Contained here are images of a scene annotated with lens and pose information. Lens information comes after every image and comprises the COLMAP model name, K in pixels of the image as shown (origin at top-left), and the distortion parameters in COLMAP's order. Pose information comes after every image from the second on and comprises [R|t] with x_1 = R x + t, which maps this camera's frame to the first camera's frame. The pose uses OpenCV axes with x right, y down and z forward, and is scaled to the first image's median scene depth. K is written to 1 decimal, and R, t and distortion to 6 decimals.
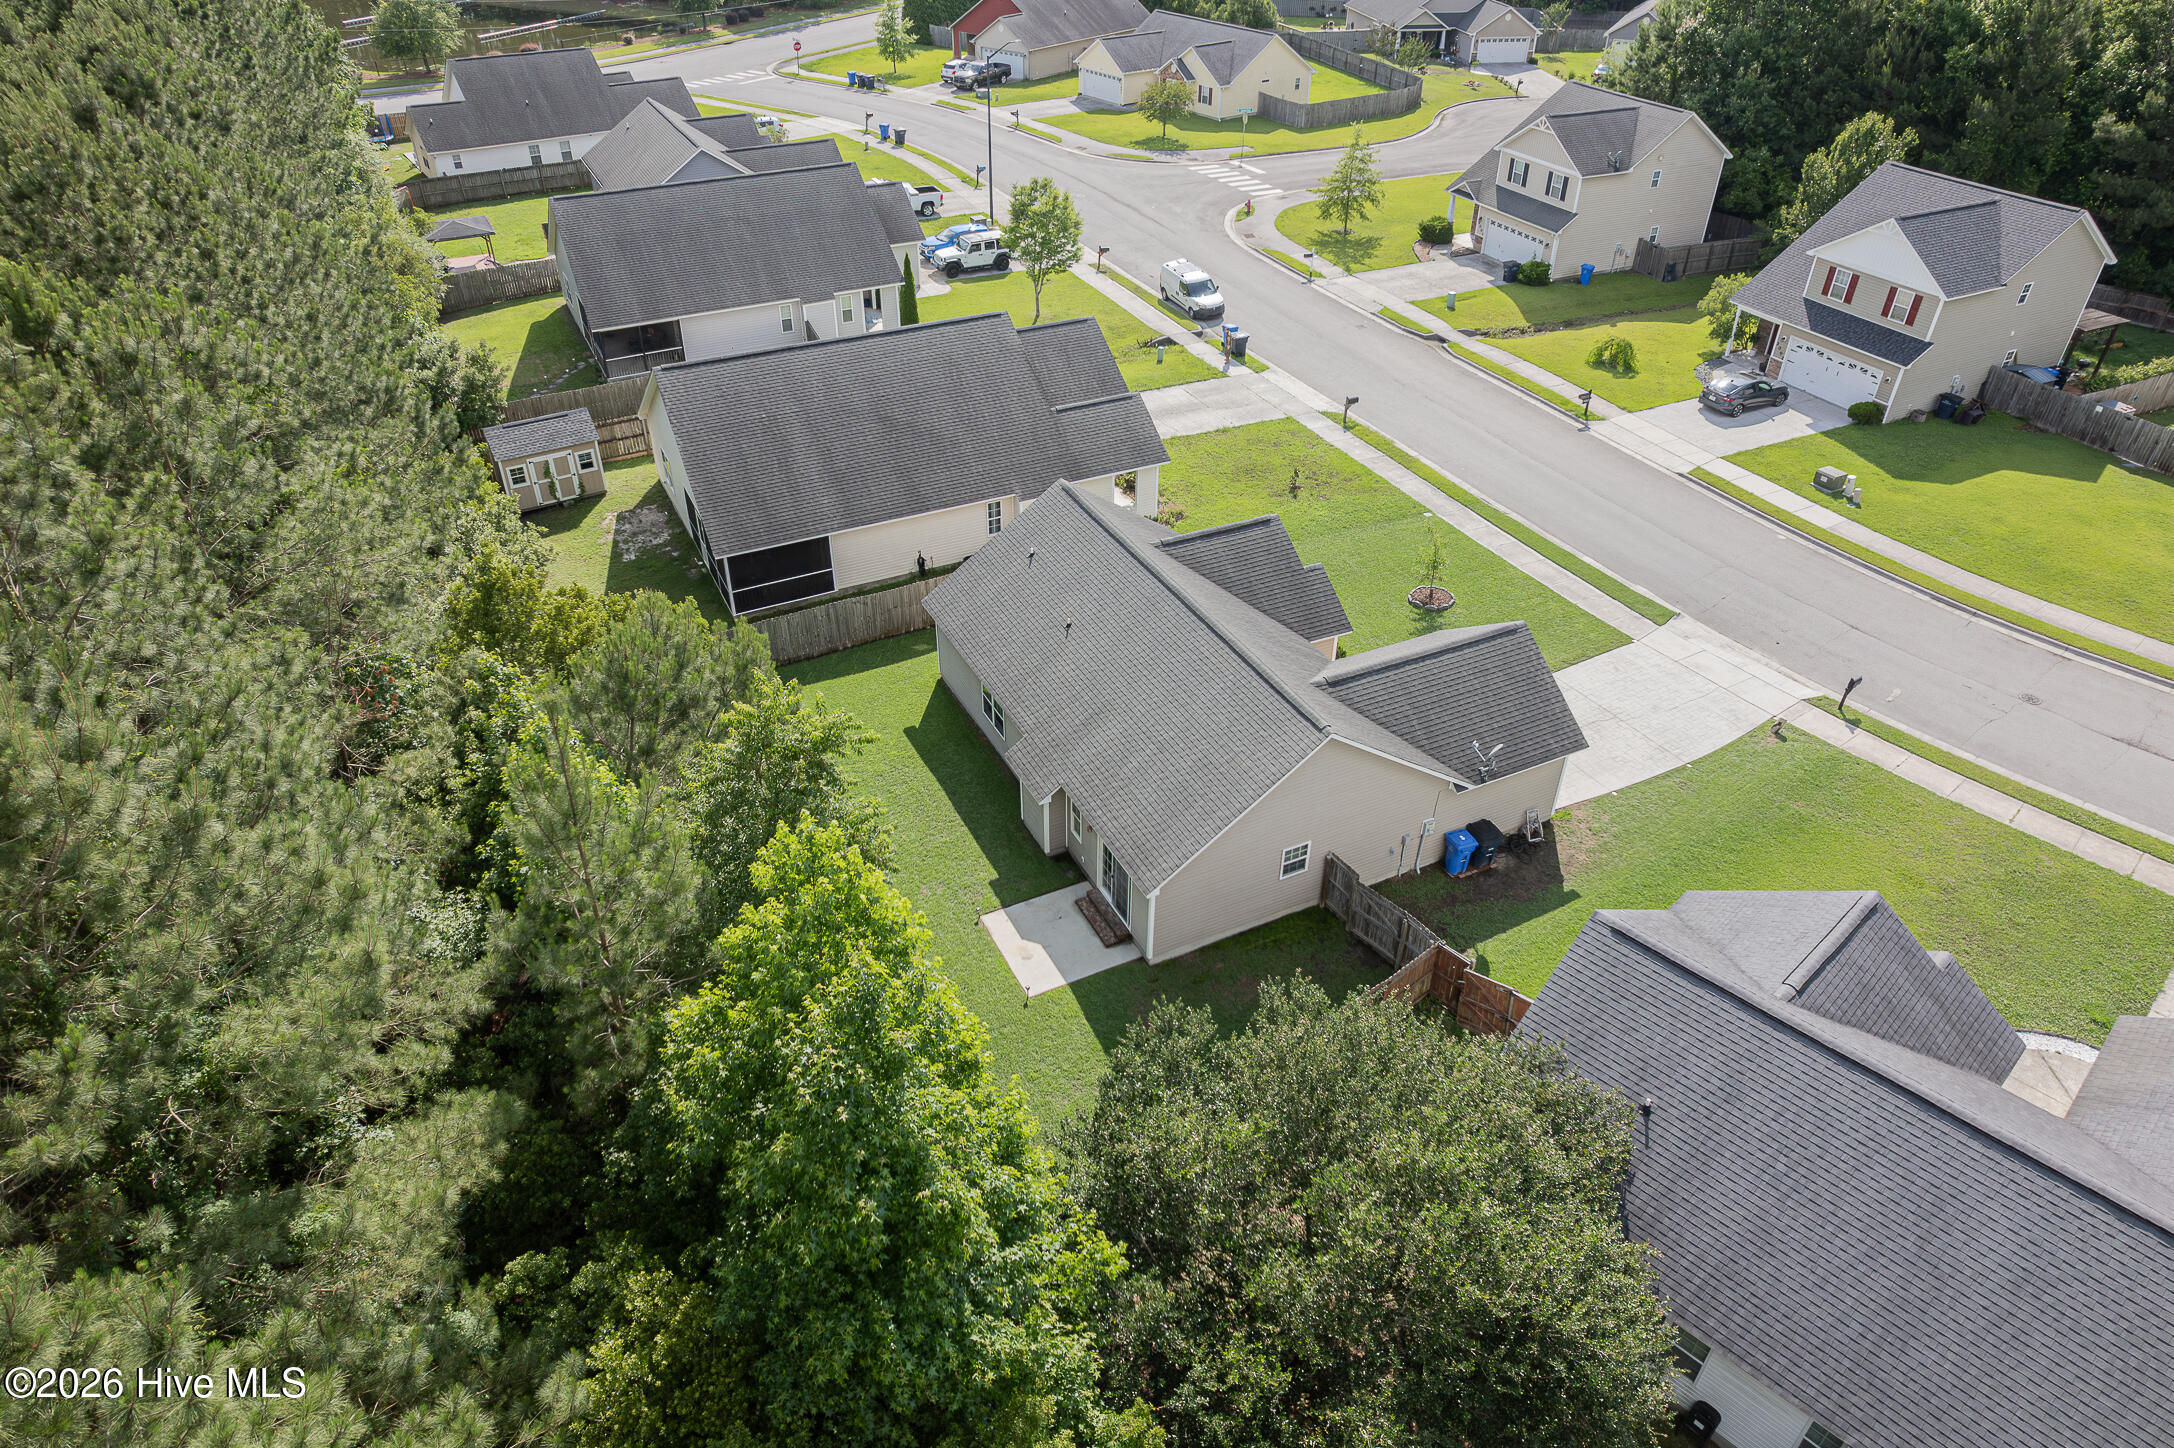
lens RADIAL K [[1390.1, 0, 1089.8], [0, 1390.1, 730.9], [0, 0, 1]] dist [-0.078719, 0.092800]
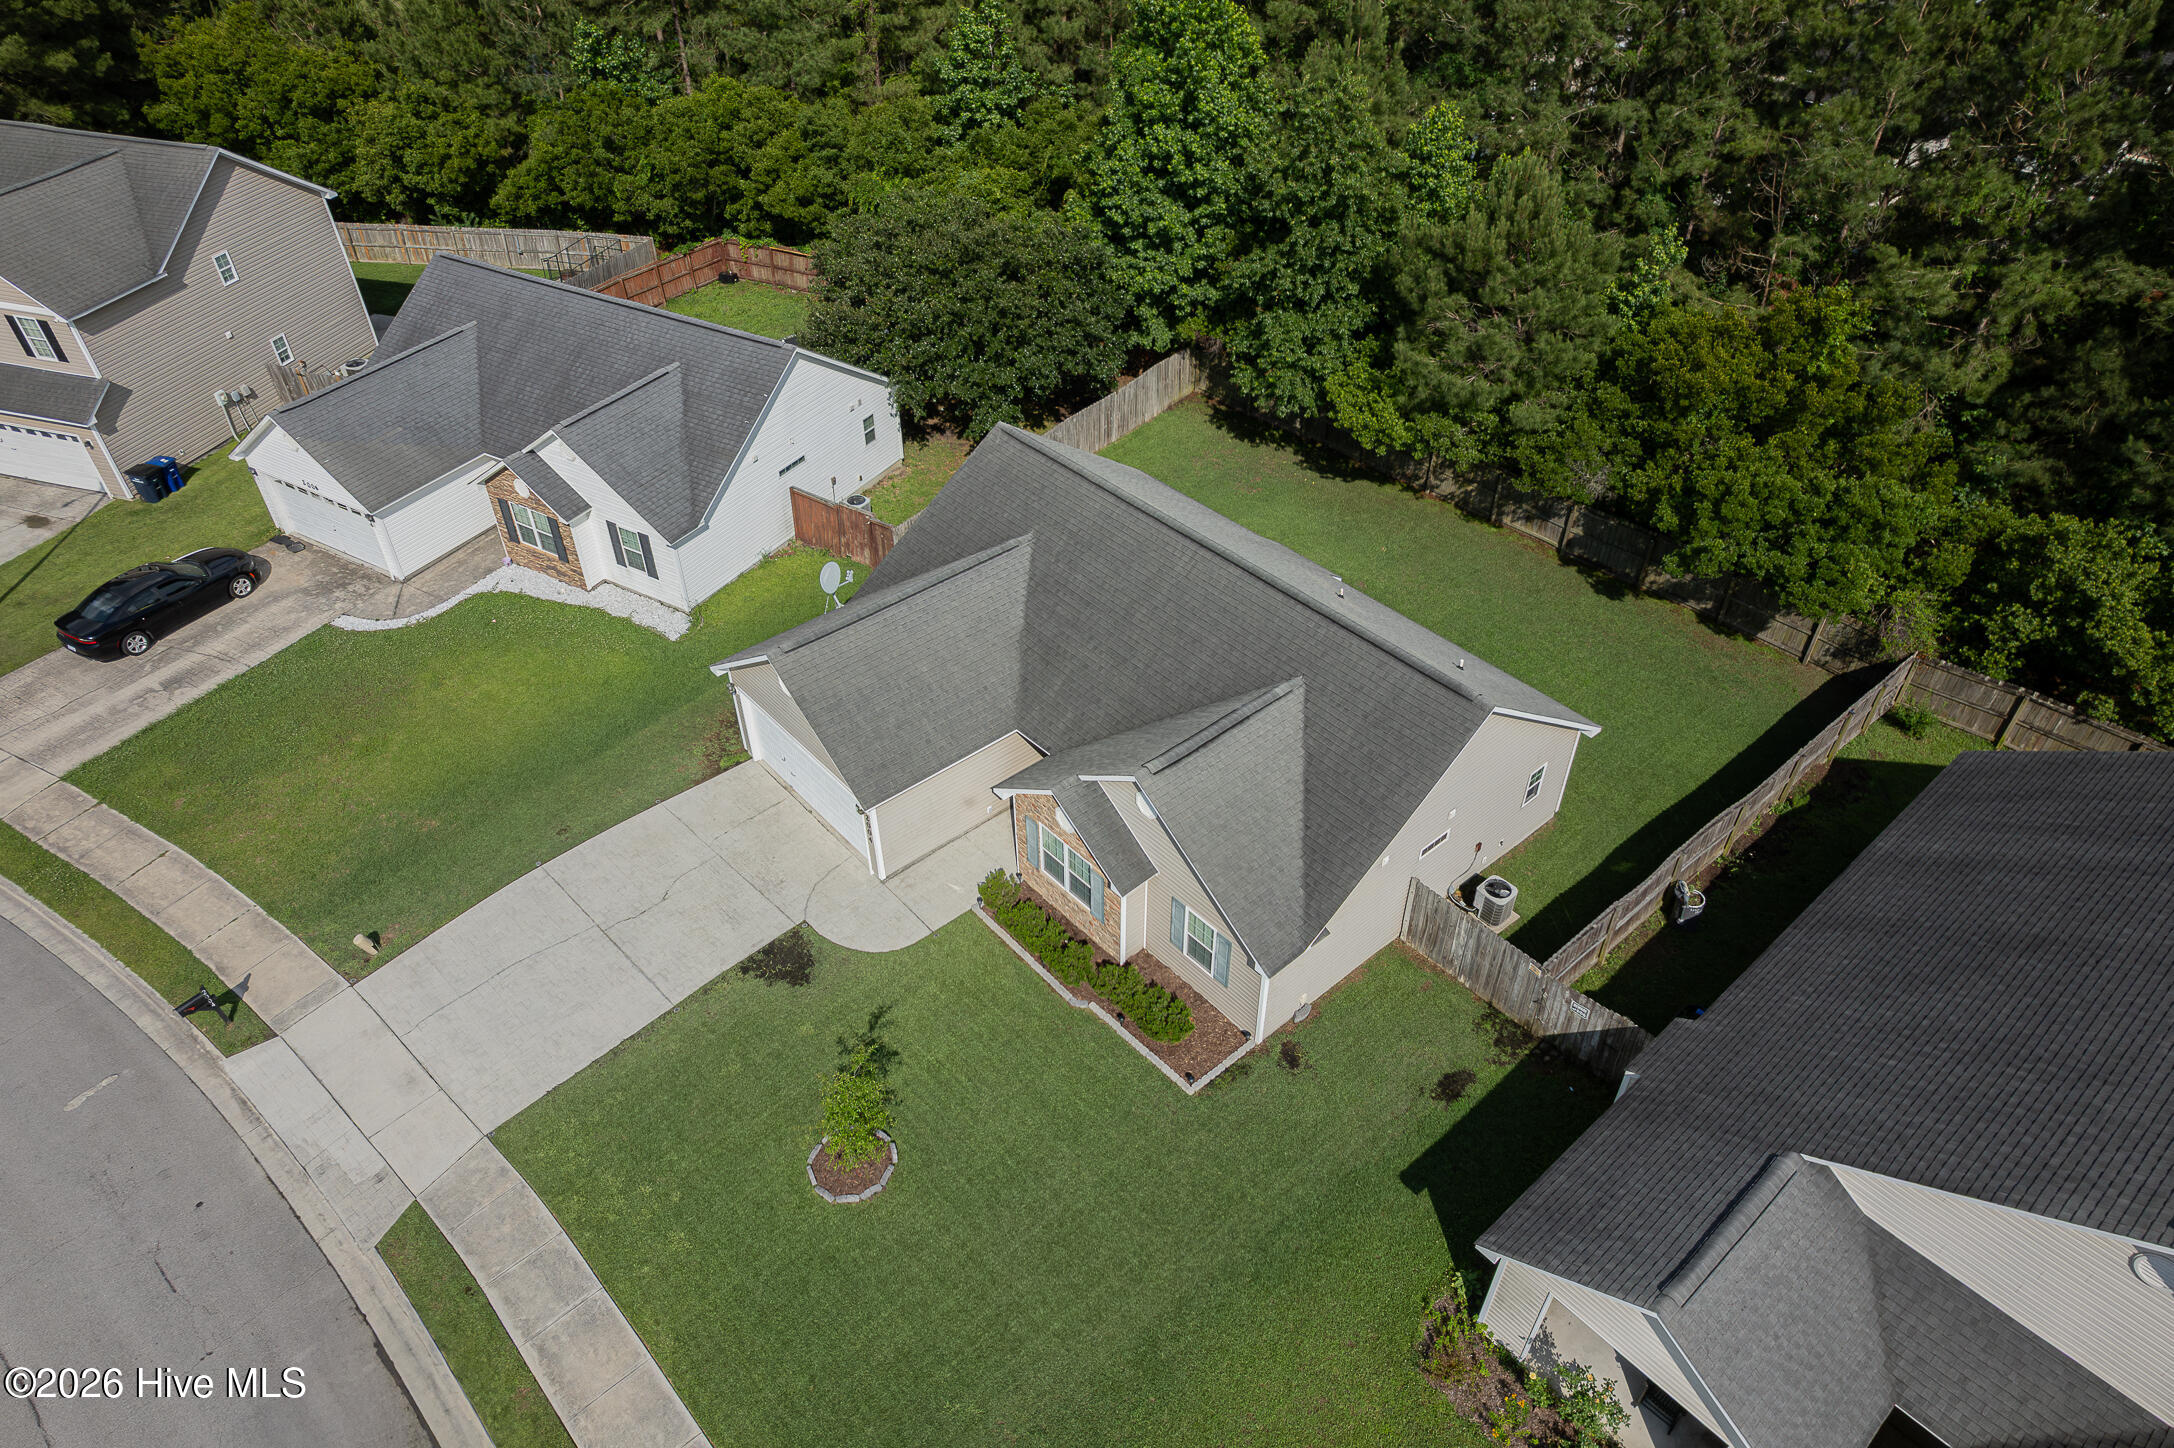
lens RADIAL K [[1409.3, 0, 1087.0], [0, 1409.3, 724.0], [0, 0, 1]] dist [-0.081313, 0.097241]
pose [[-0.966738, 0.166682, -0.193999, 0.164720], [-0.146304, 0.261774, 0.953976, -0.449097], [0.209794, 0.950627, -0.228680, 0.681770]]
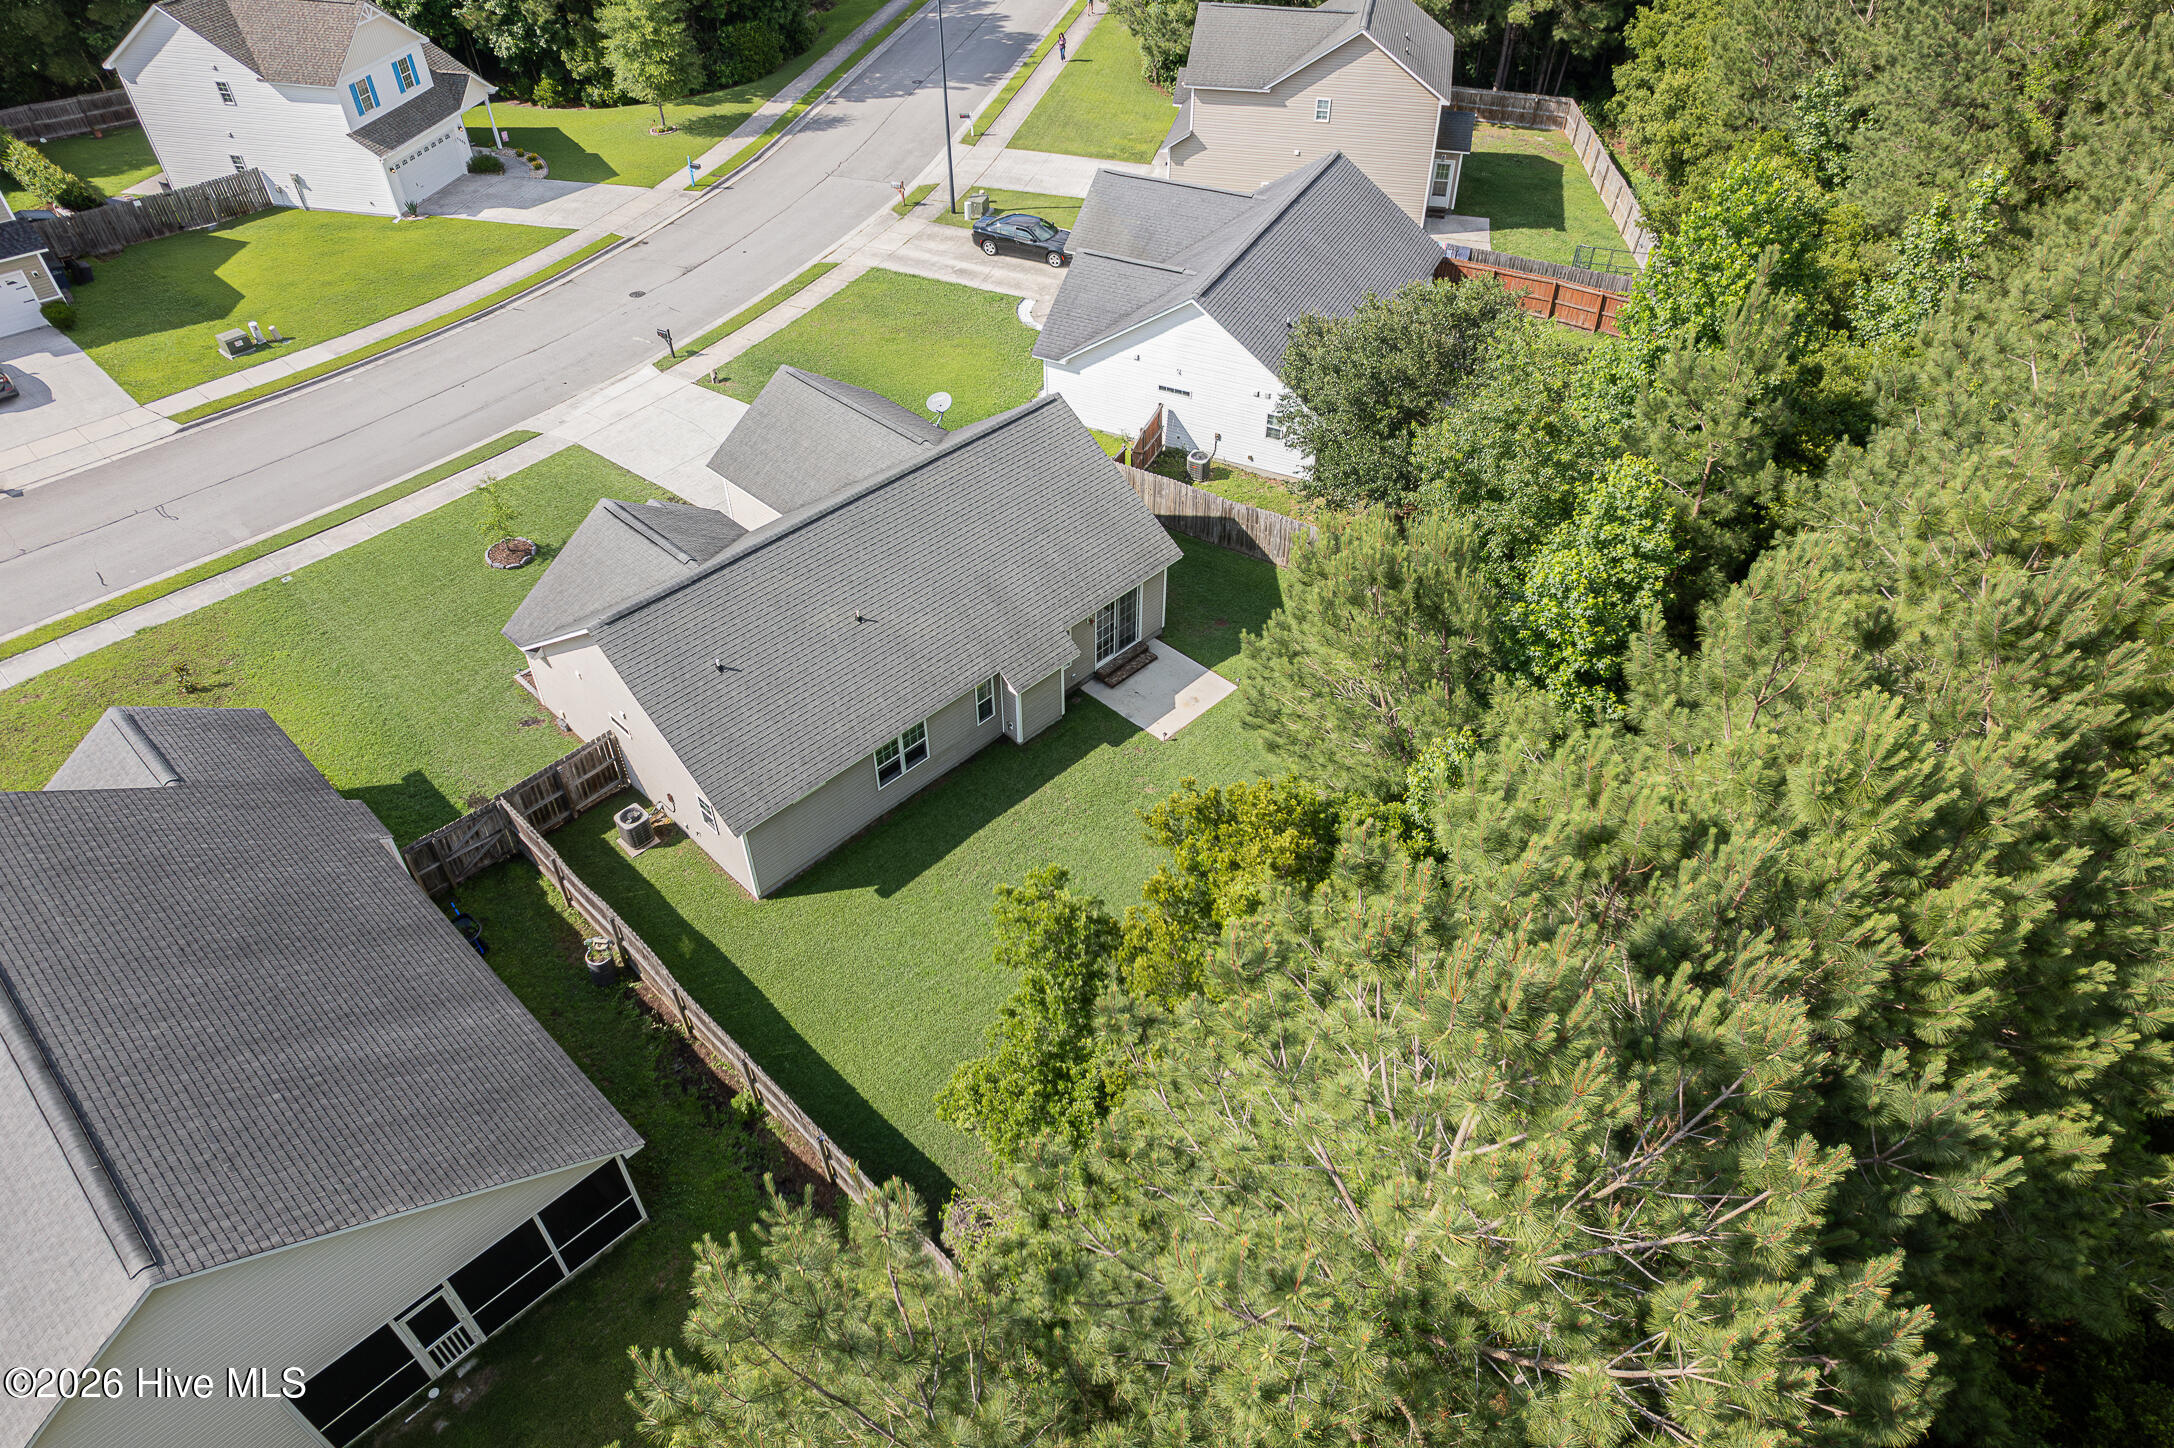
lens RADIAL K [[1390.1, 0, 1089.8], [0, 1390.1, 730.9], [0, 0, 1]] dist [-0.078719, 0.092800]
pose [[-0.339582, -0.632774, 0.695903, -0.394794], [0.551184, 0.465645, 0.692366, -0.312745], [-0.762155, 0.618686, 0.190650, 0.428962]]
